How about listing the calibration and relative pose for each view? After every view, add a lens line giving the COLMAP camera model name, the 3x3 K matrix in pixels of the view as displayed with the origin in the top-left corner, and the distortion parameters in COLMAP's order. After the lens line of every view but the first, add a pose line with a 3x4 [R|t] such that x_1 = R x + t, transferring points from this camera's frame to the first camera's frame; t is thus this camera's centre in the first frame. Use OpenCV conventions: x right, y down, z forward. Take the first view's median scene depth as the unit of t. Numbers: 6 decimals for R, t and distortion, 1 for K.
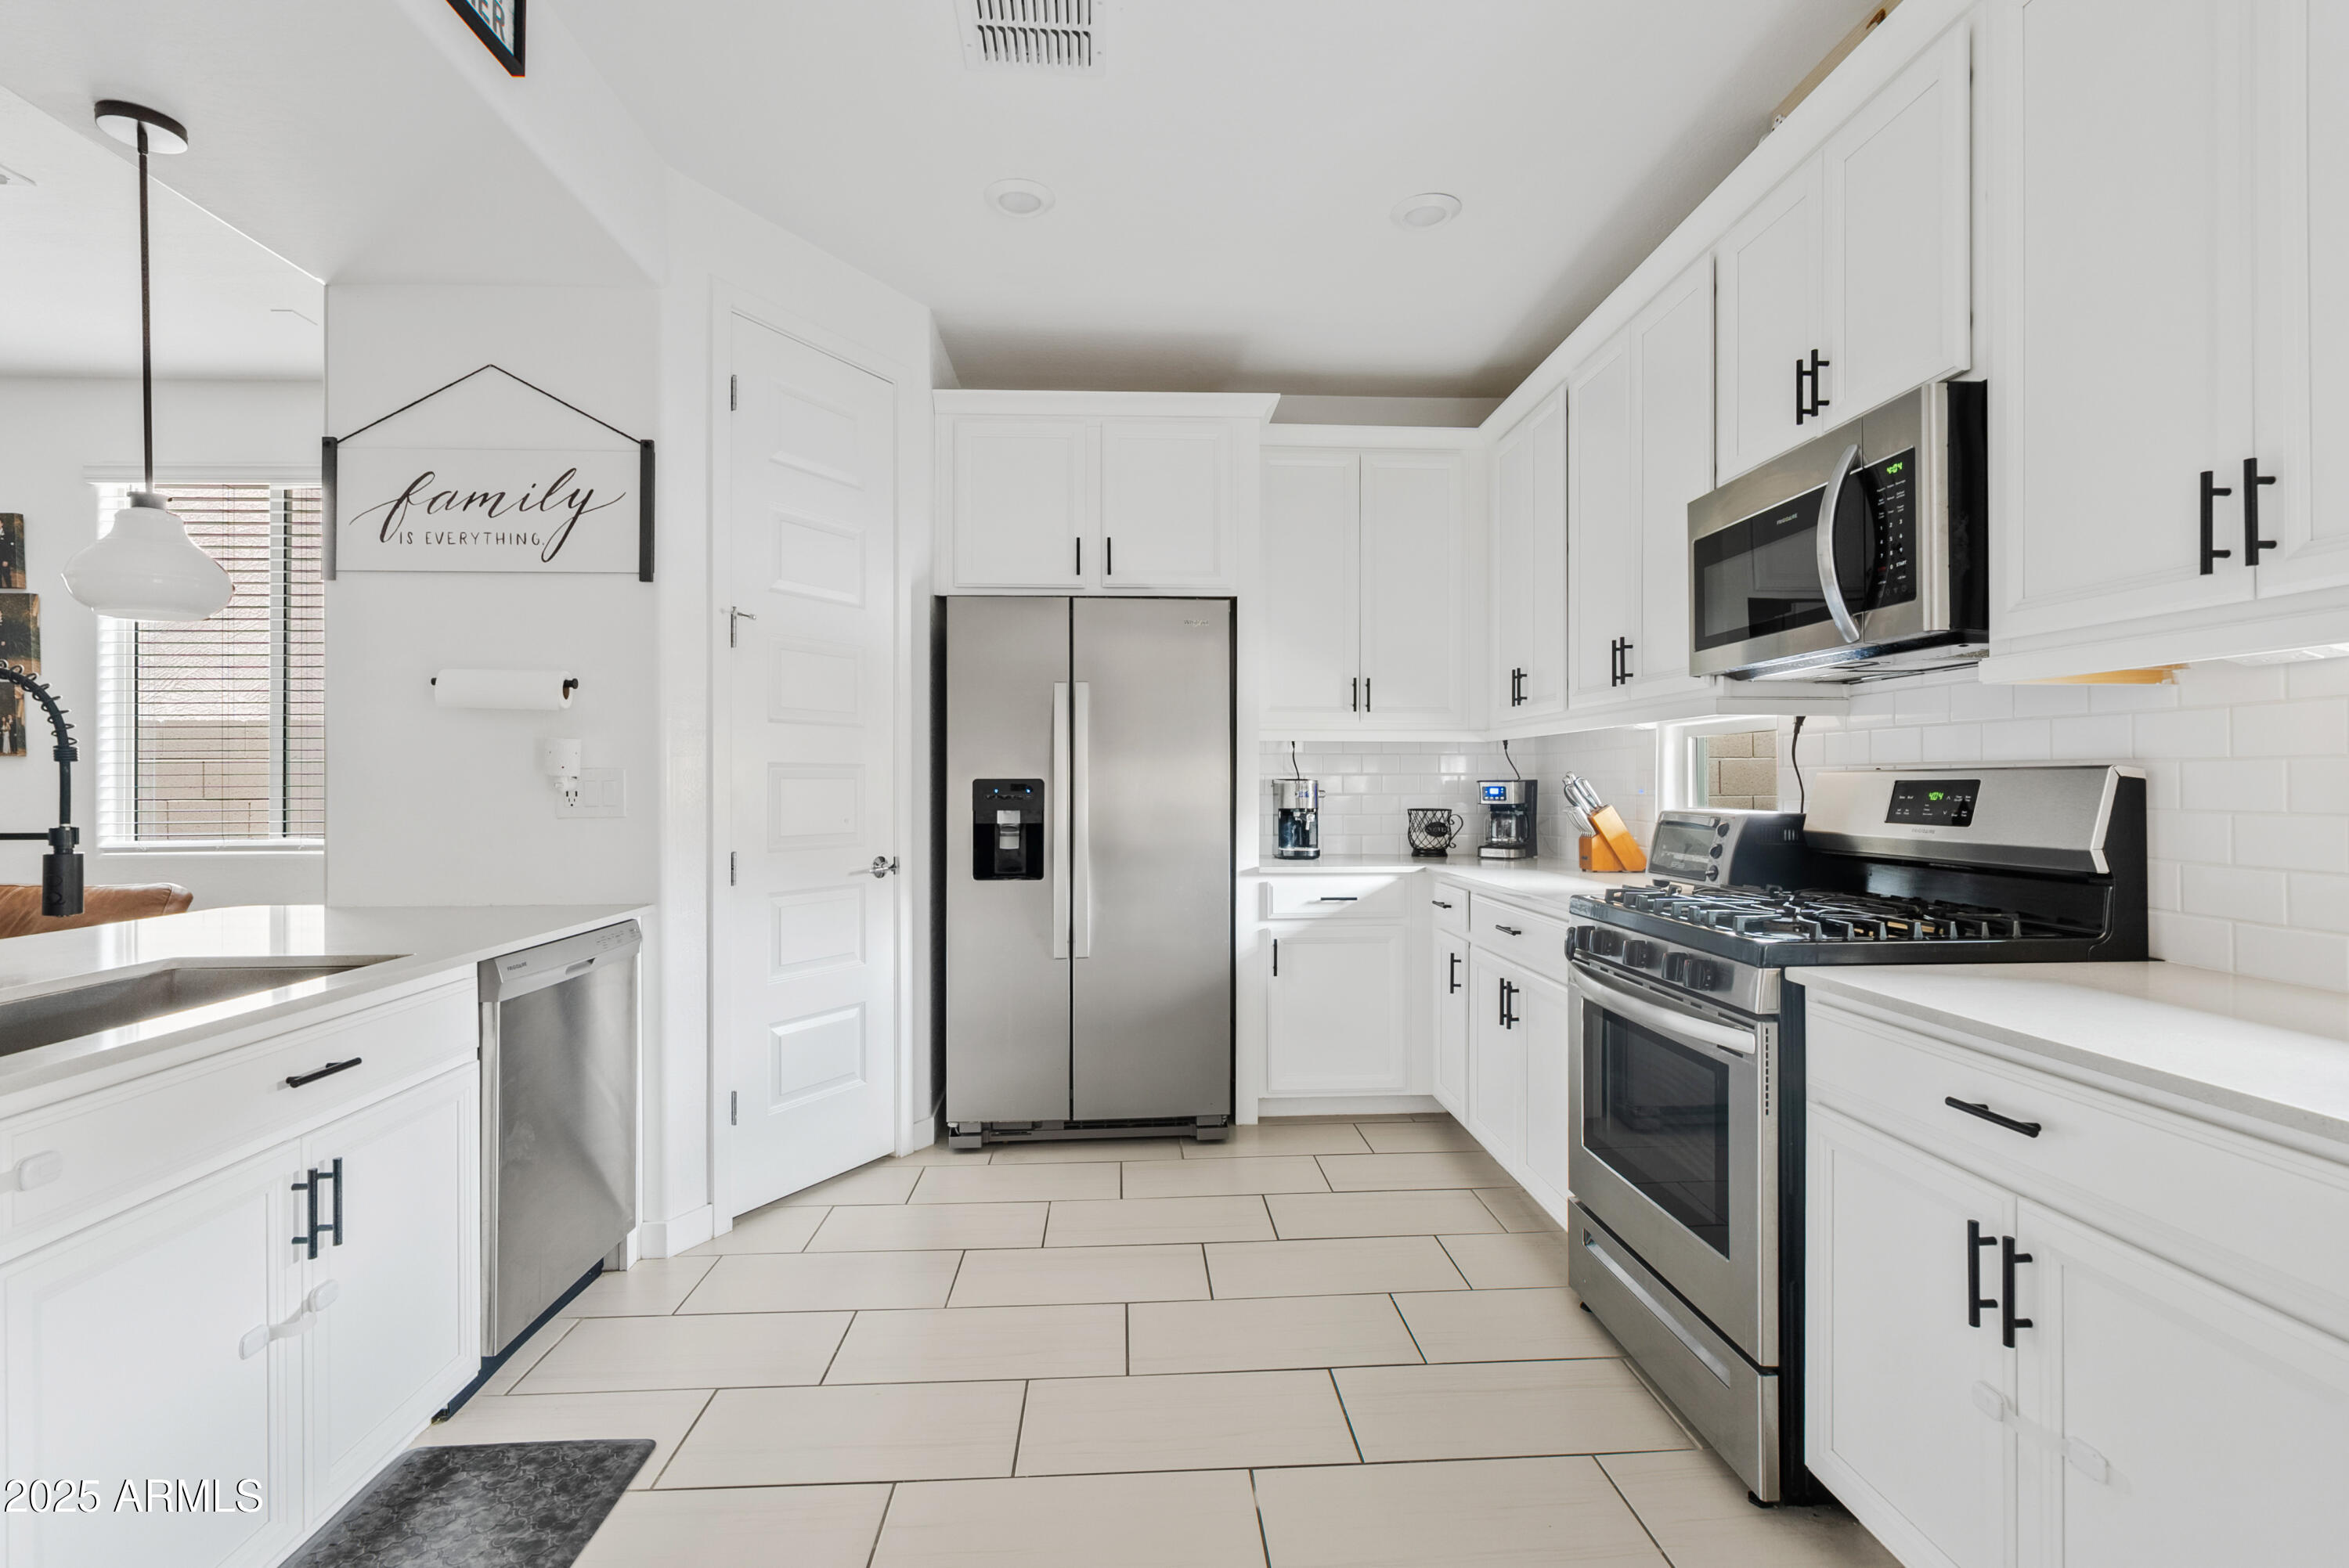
lens RADIAL K [[1065.6, 0, 1177.7], [0, 1065.6, 780.3], [0, 0, 1]] dist [-0.003895, 0.000099]
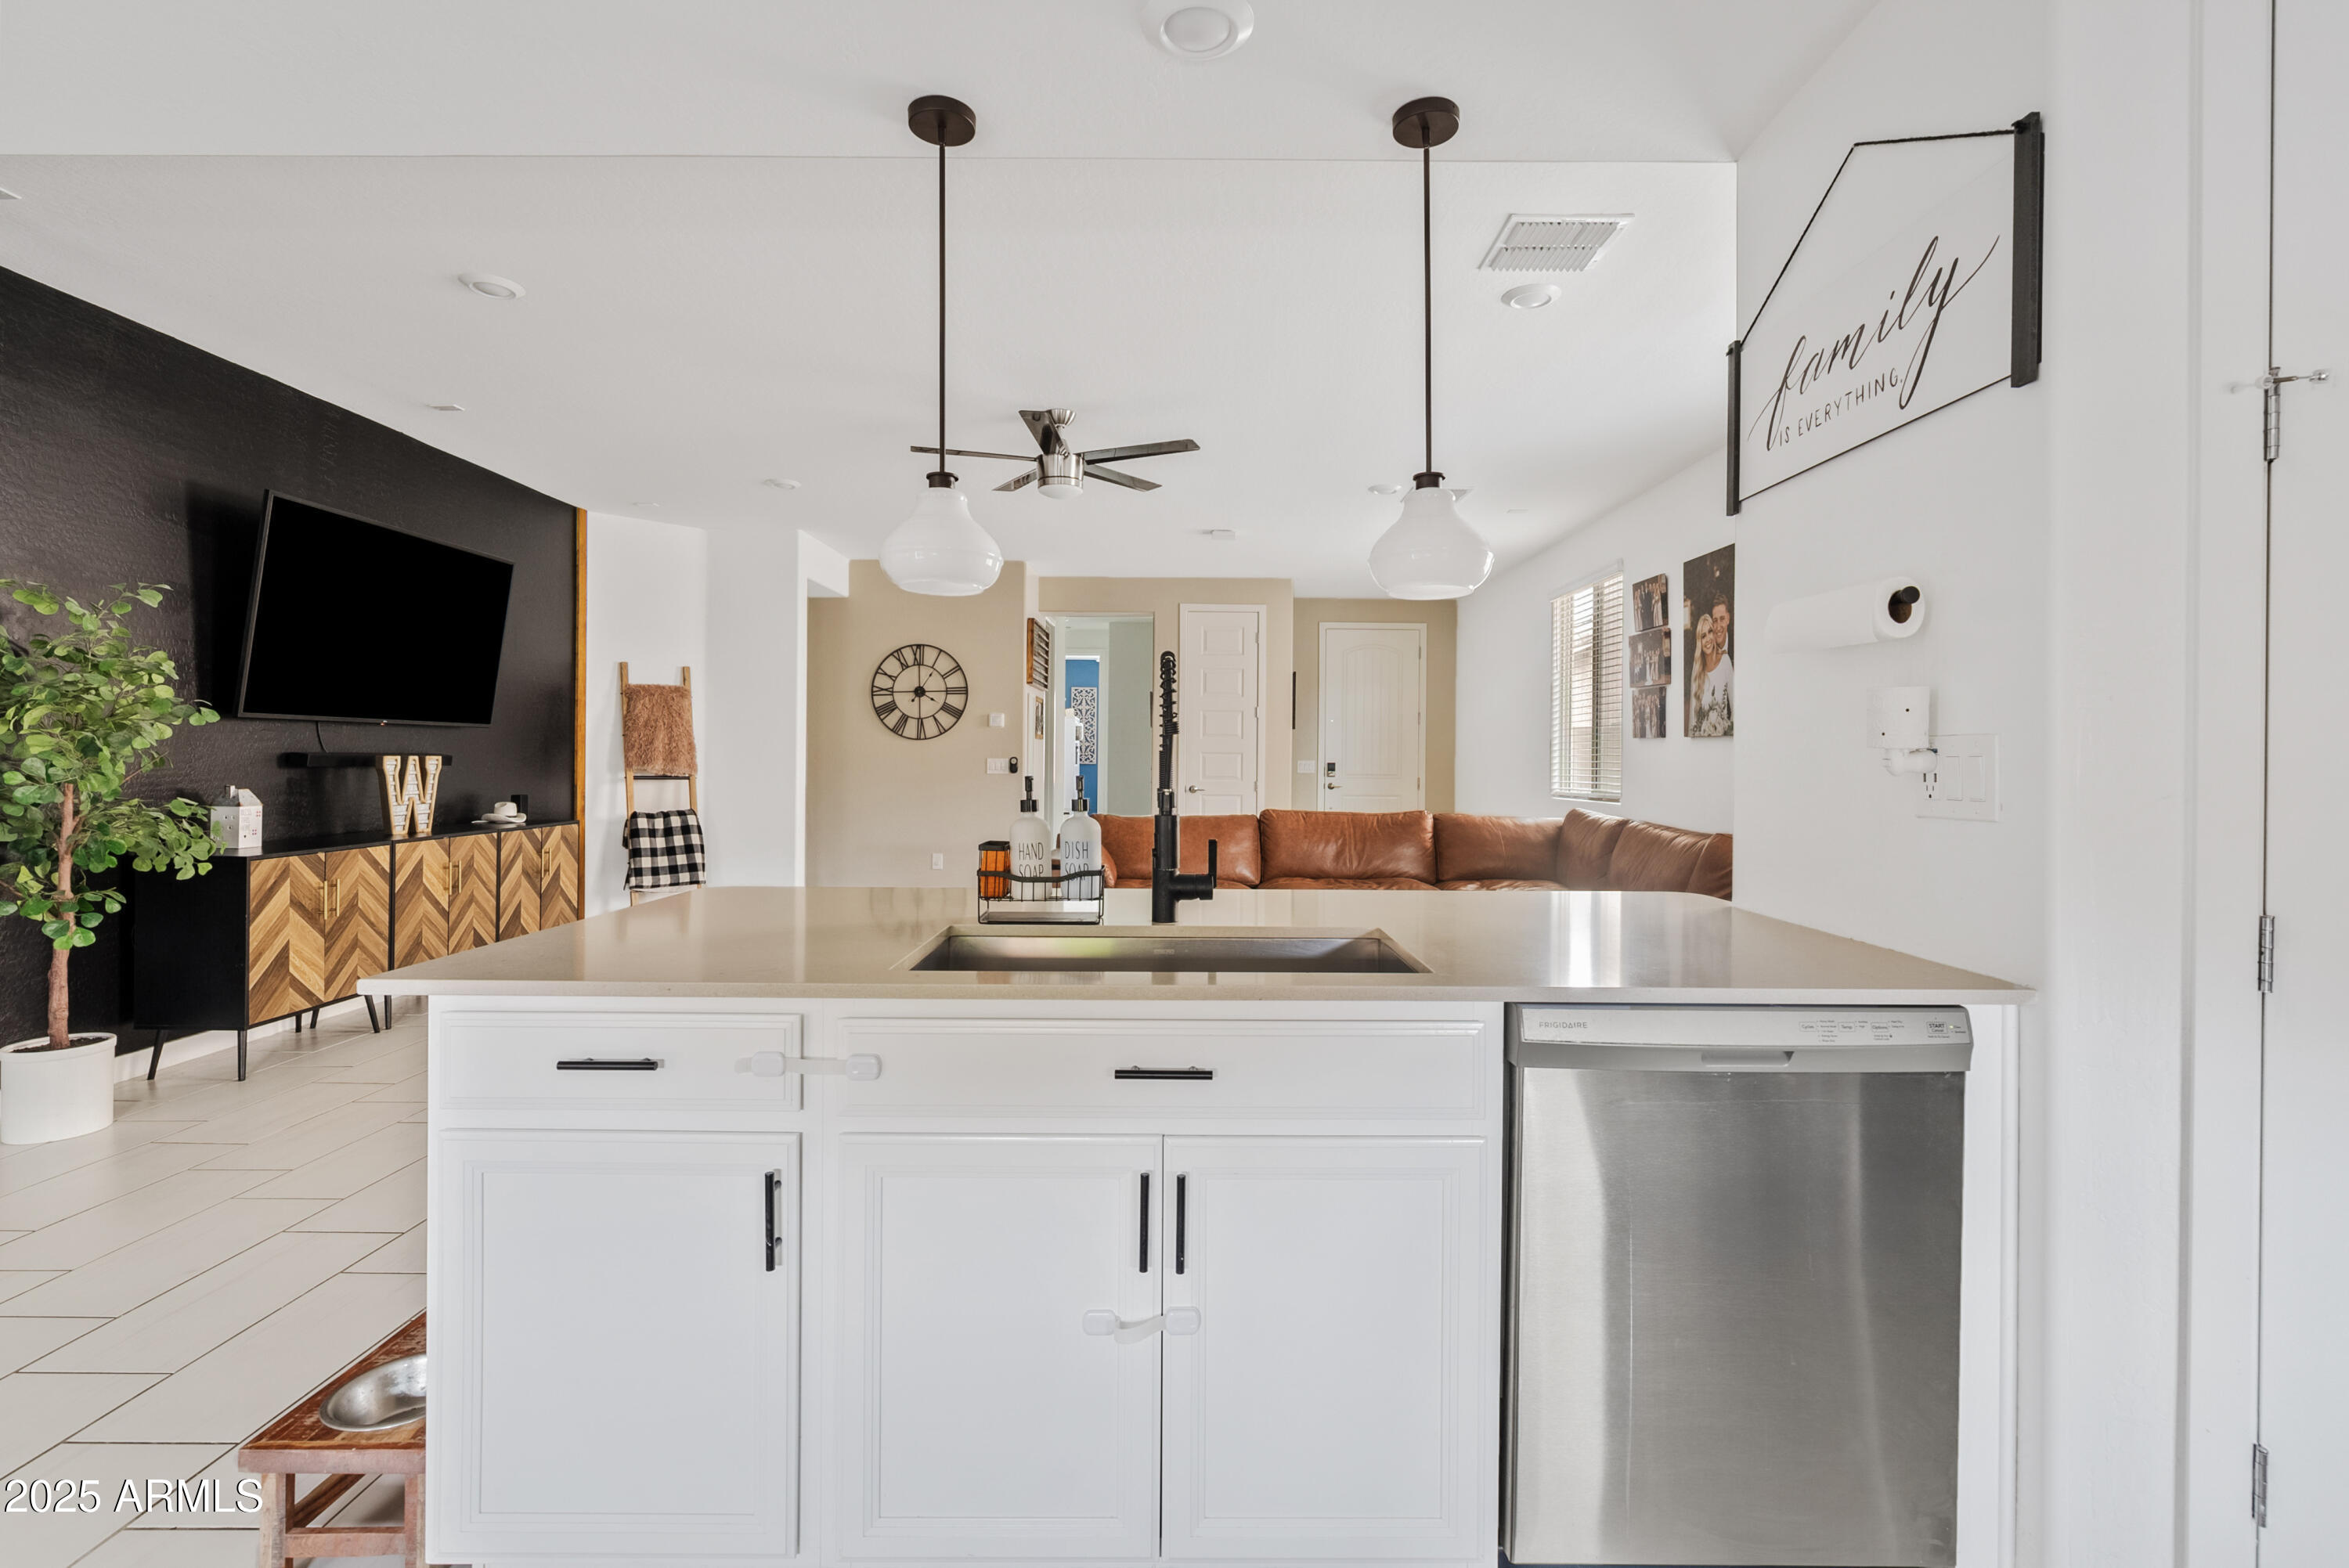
lens RADIAL K [[1065.6, 0, 1181.6], [0, 1065.6, 767.1], [0, 0, 1]] dist [-0.003895, 0.000099]
pose [[-0.036841, 0.009357, -0.999277, 0.053114], [-0.005747, 0.999938, 0.009575, 0.003857], [0.999305, 0.006096, -0.036784, 0.598033]]
